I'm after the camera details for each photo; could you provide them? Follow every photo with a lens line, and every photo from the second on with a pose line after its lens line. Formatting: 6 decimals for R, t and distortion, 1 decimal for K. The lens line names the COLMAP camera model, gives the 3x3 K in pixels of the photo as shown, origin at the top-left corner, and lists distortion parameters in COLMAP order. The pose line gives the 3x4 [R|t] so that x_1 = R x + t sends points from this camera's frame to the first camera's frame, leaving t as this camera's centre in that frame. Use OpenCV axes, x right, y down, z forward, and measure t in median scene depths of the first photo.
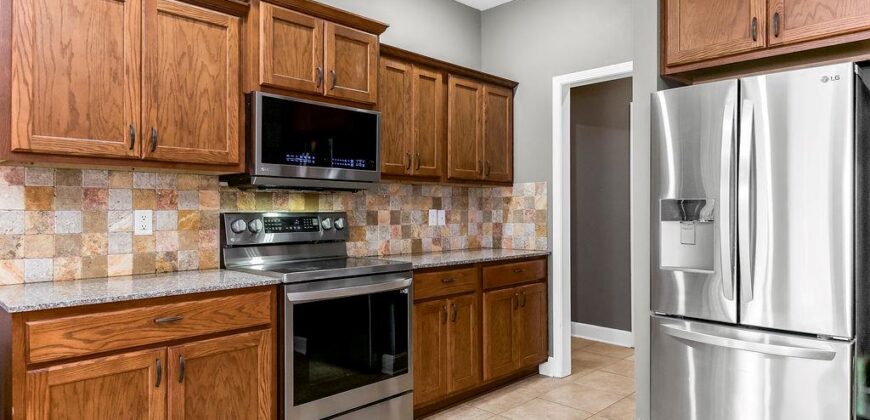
lens RADIAL K [[536.5, 0, 434.8], [0, 536.5, 206.5], [0, 0, 1]] dist [0.007752, -0.000410]
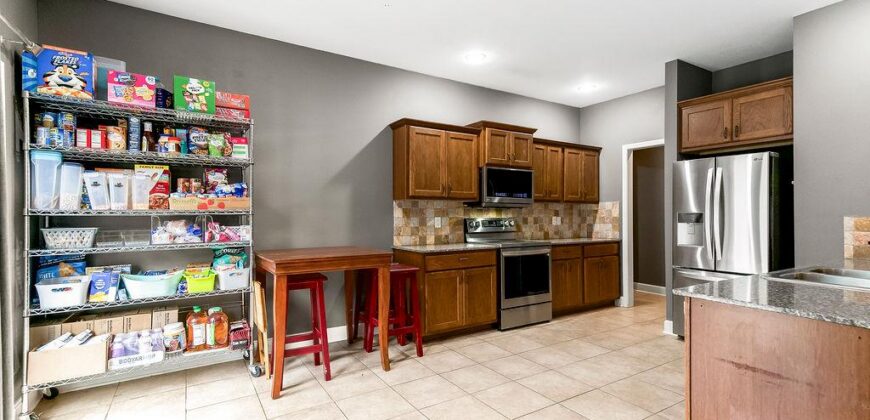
lens RADIAL K [[397.7, 0, 433.7], [0, 397.7, 215.0], [0, 0, 1]] dist [0.018329, 0.001250]
pose [[0.974736, 0.000312, -0.223358, -0.146347], [0.001402, 0.999971, 0.007513, -0.015048], [0.223354, -0.007636, 0.974708, -0.670470]]
